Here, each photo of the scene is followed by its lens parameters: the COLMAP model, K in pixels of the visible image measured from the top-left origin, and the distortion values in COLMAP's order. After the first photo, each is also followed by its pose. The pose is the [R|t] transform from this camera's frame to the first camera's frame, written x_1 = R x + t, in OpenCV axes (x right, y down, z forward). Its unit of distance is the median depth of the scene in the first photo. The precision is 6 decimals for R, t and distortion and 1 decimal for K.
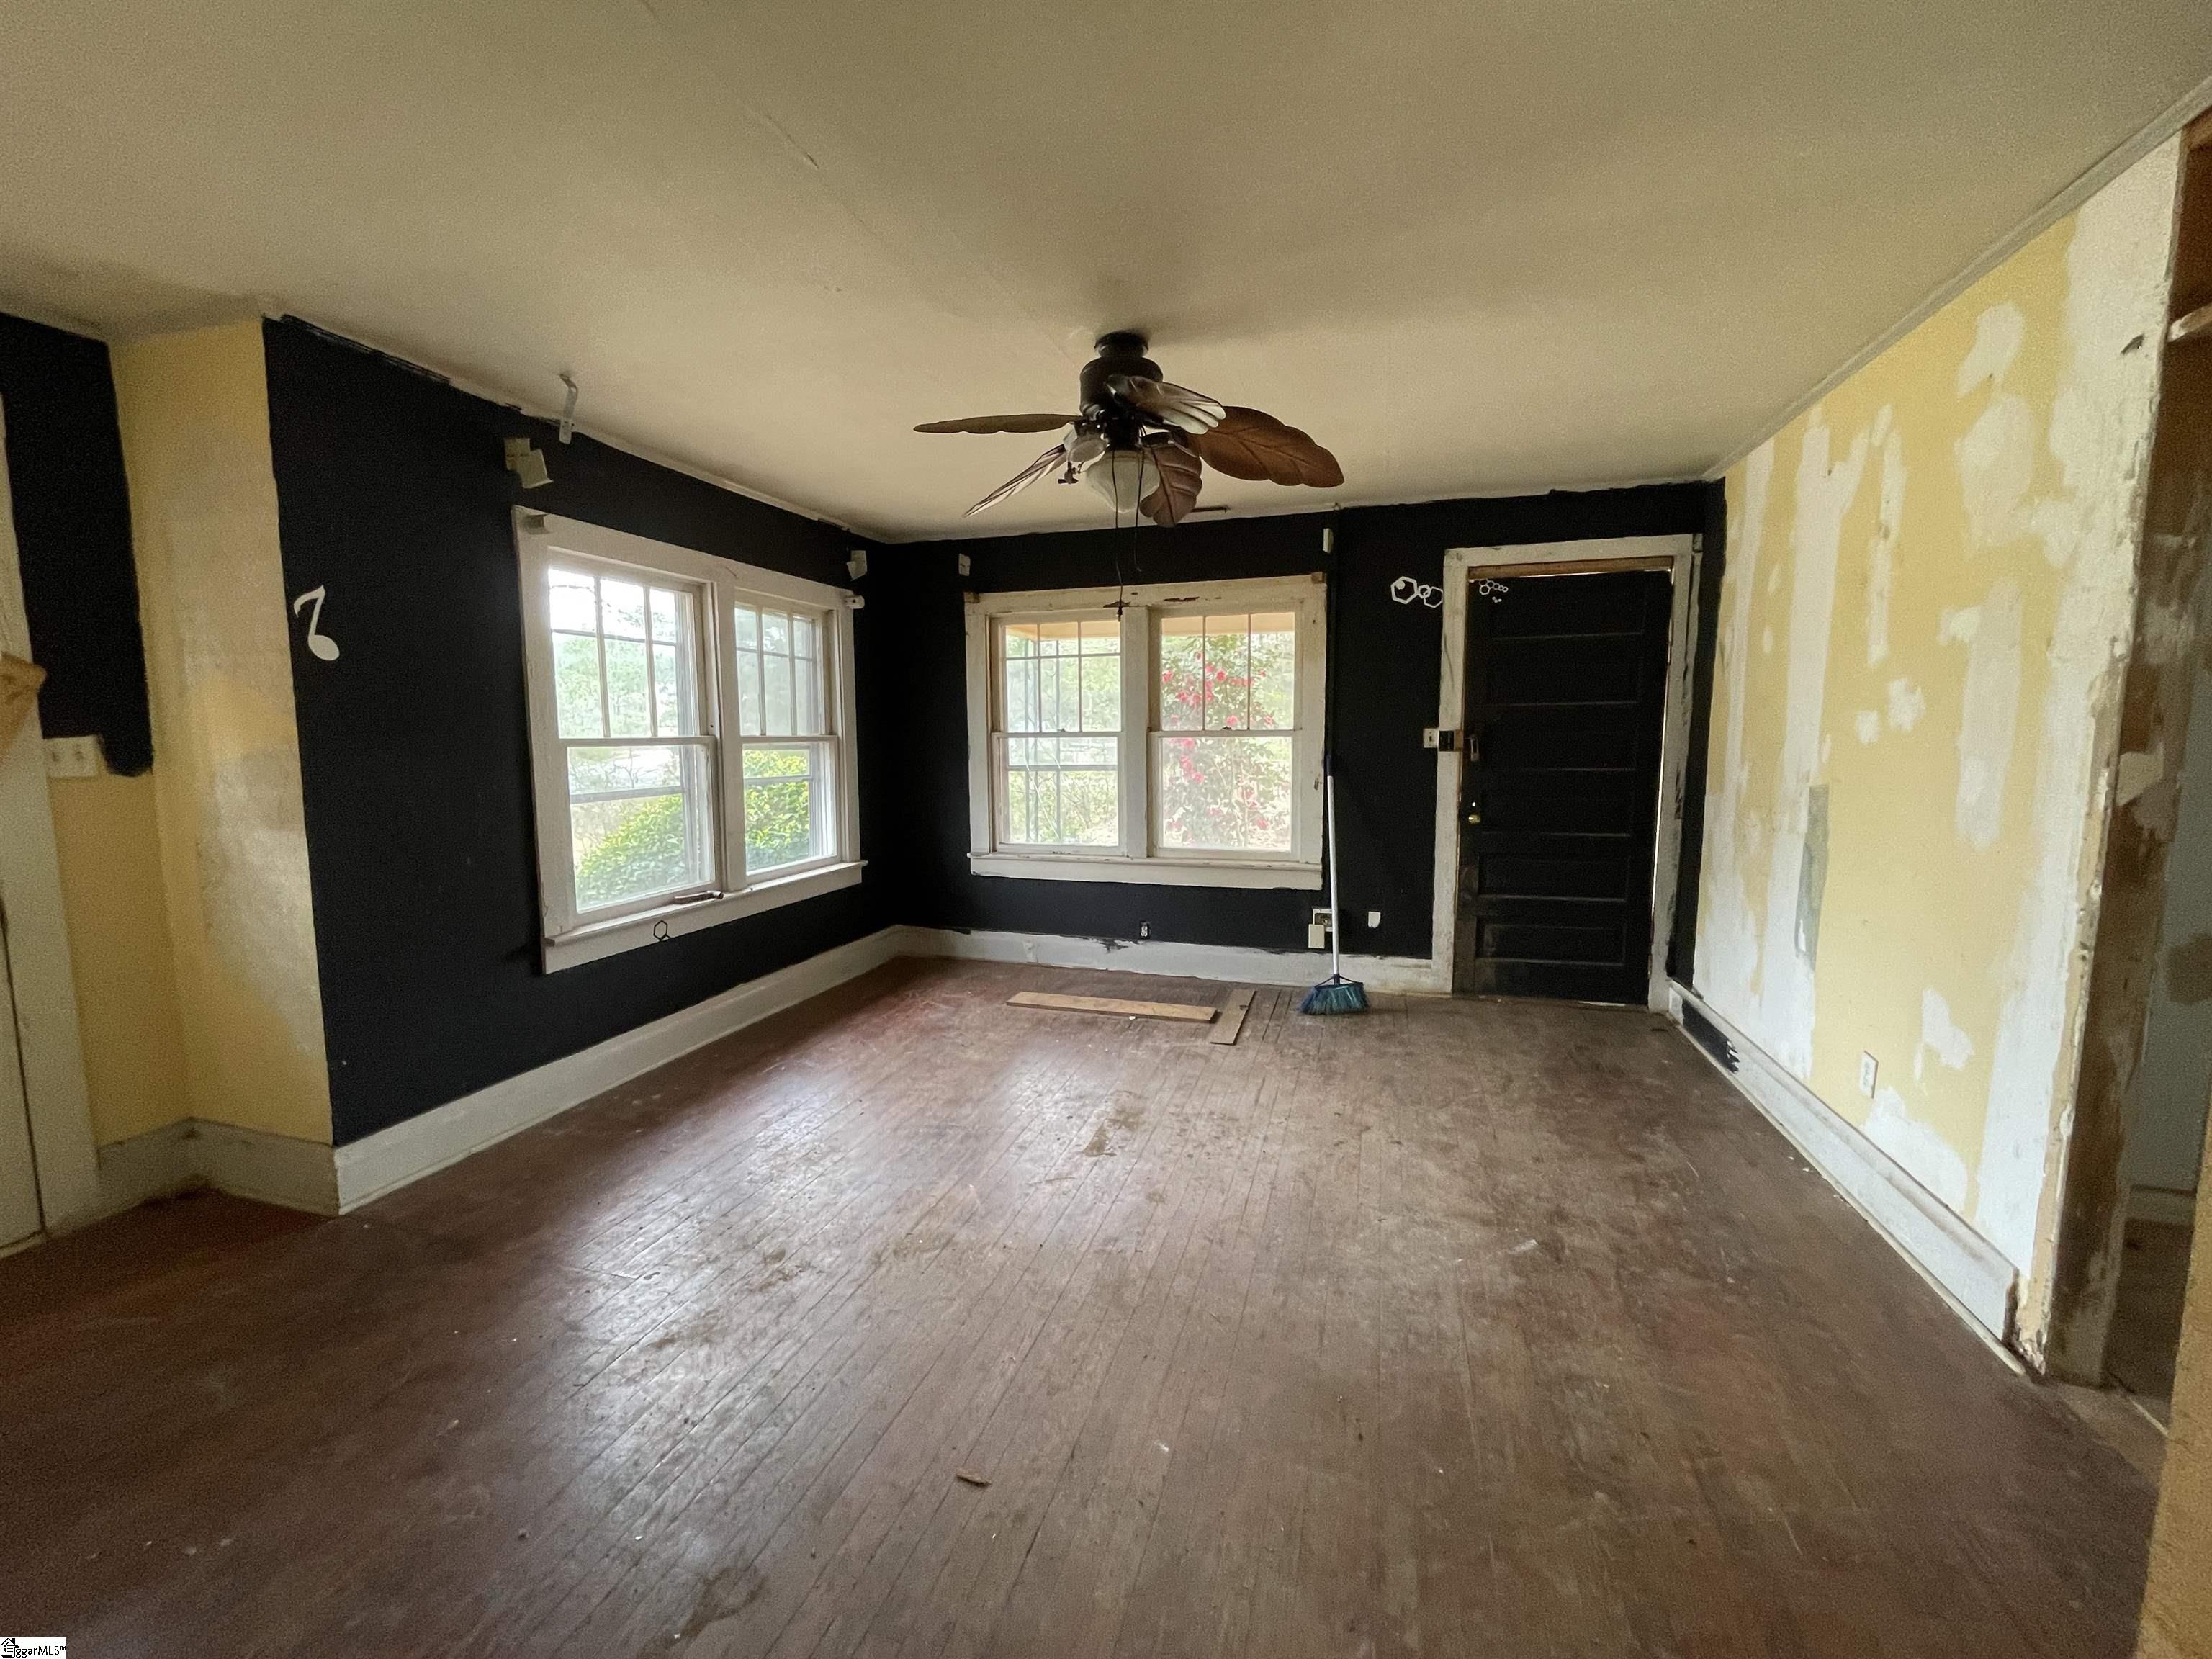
lens RADIAL K [[916.3, 0, 1106.0], [0, 916.3, 829.5], [0, 0, 1]] dist [0.000038, -0.000248]
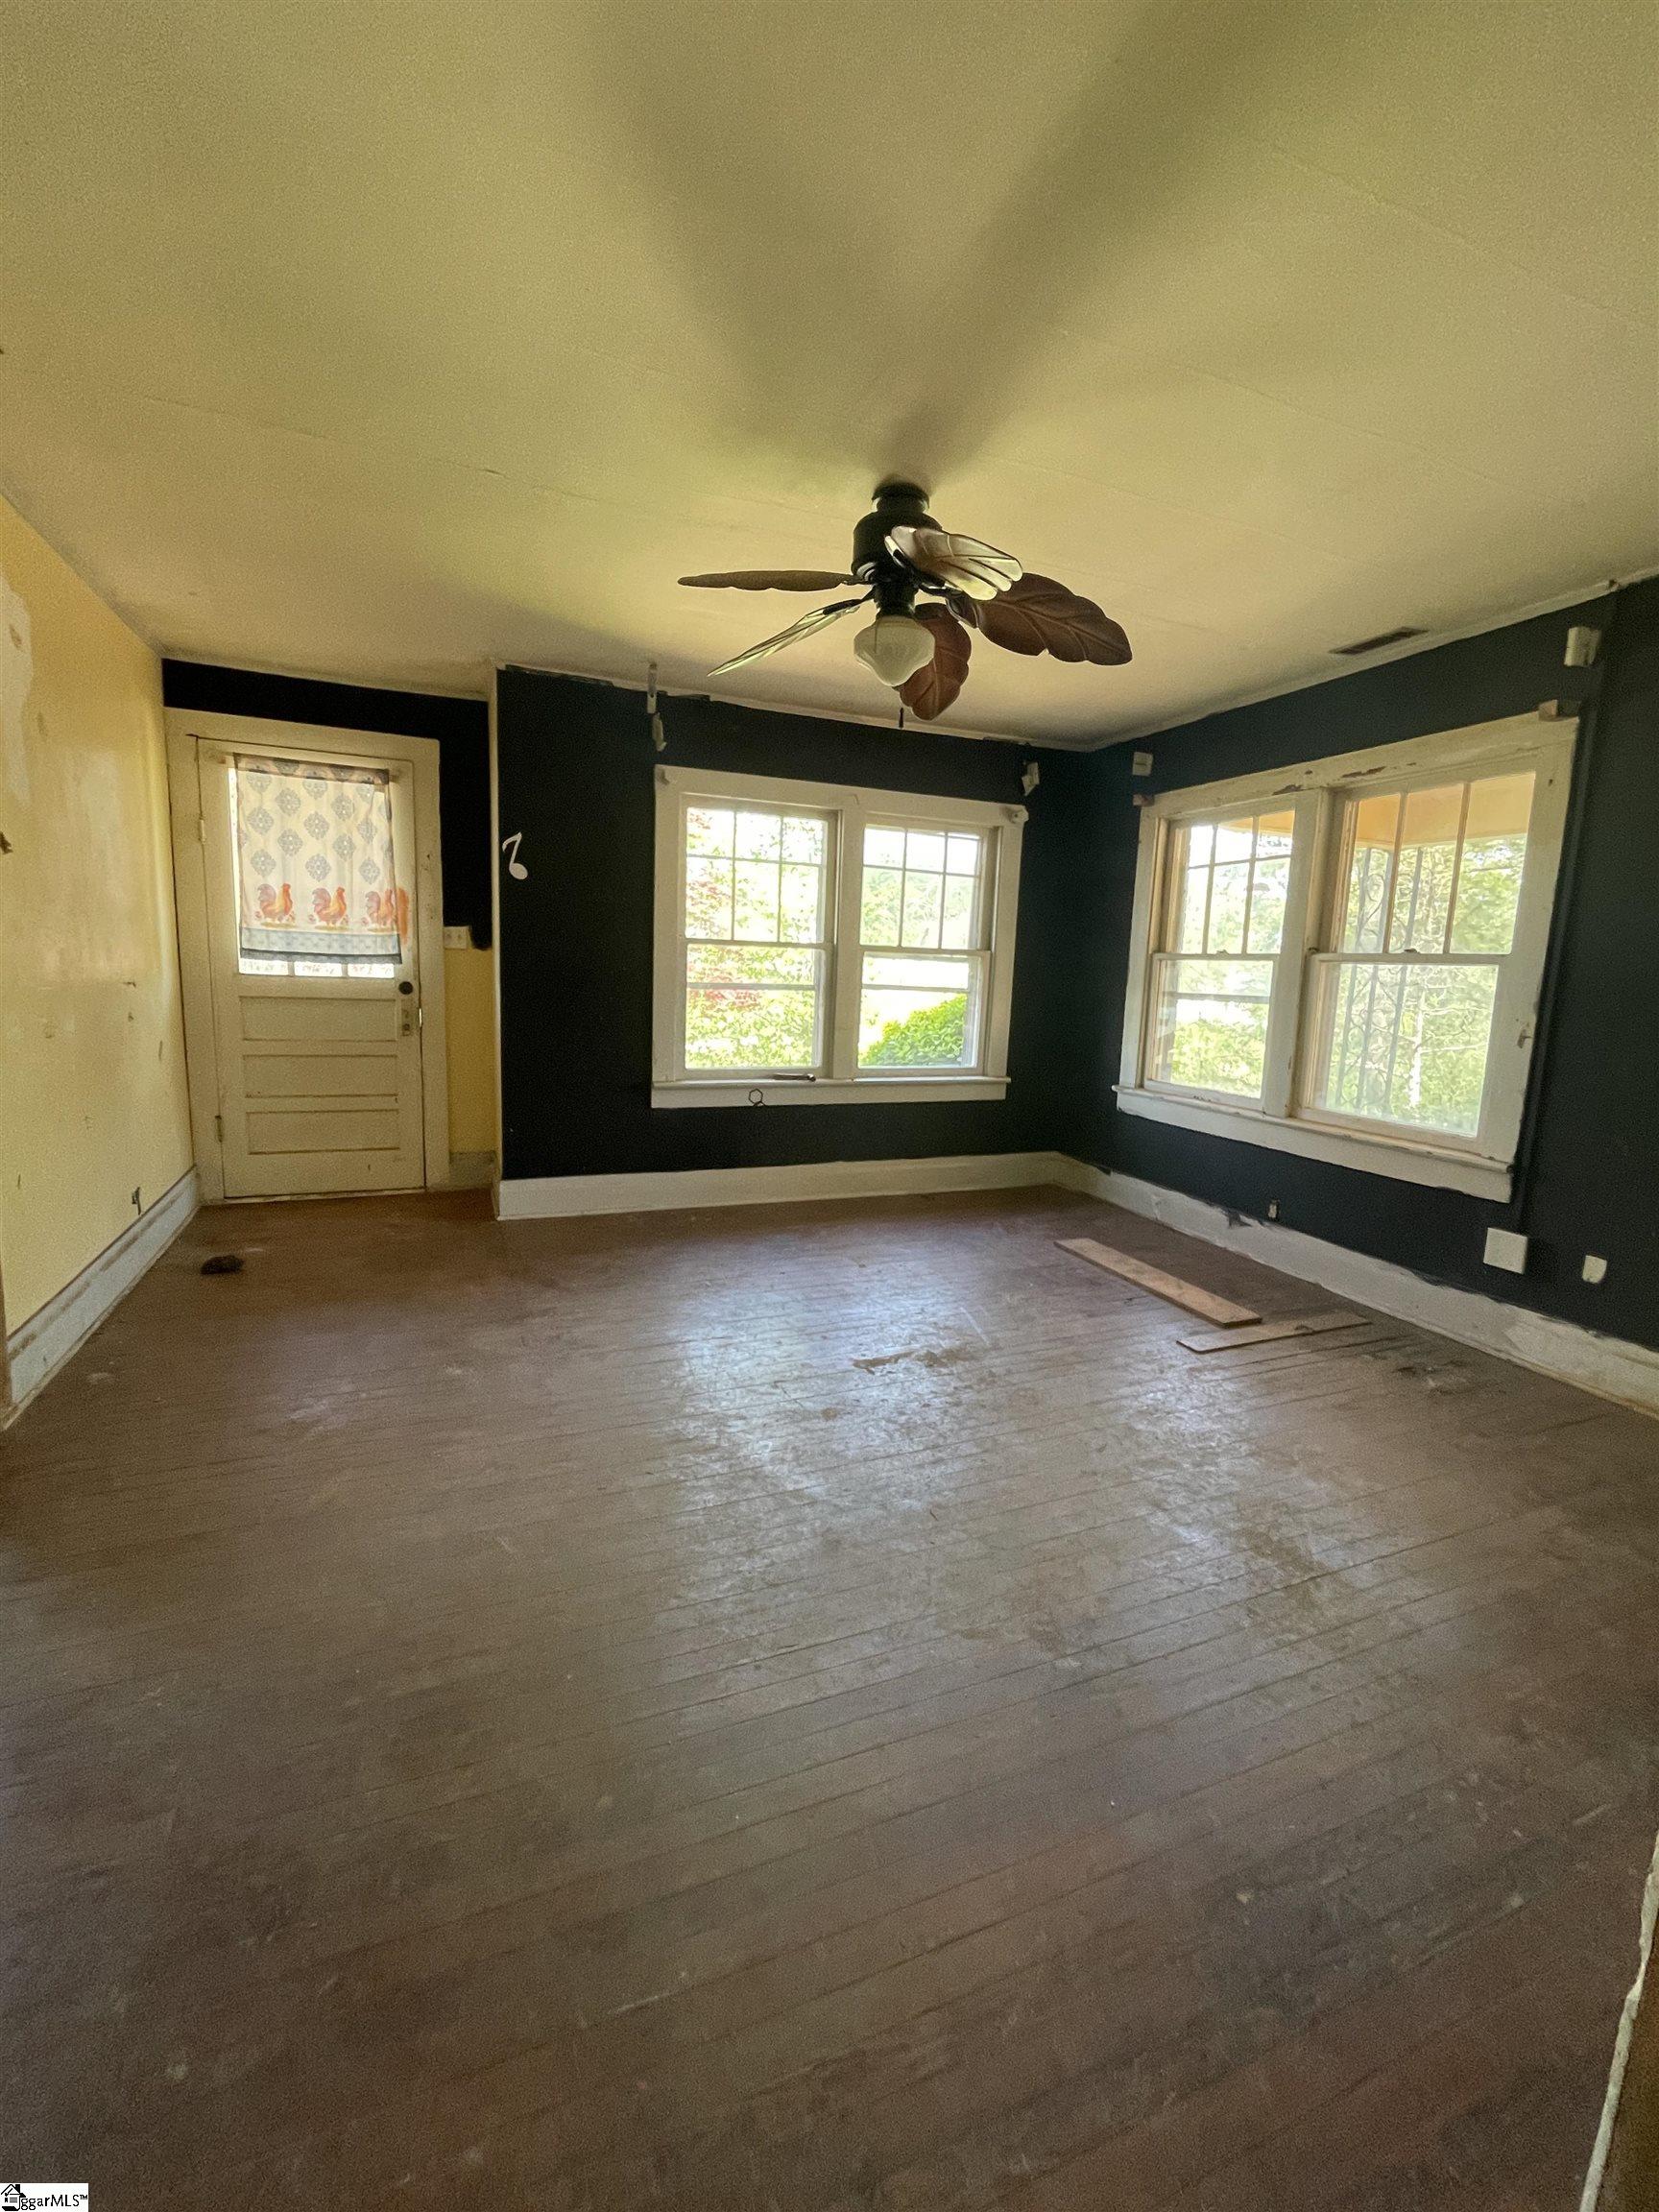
lens RADIAL K [[946.1, 0, 829.5], [0, 946.1, 1106.0], [0, 0, 1]] dist [-0.002504, -0.000187]
pose [[0.623907, 0.145300, -0.767872, 0.442016], [-0.123142, 0.988568, 0.087006, -0.001345], [0.771736, 0.040273, 0.634667, 0.207056]]
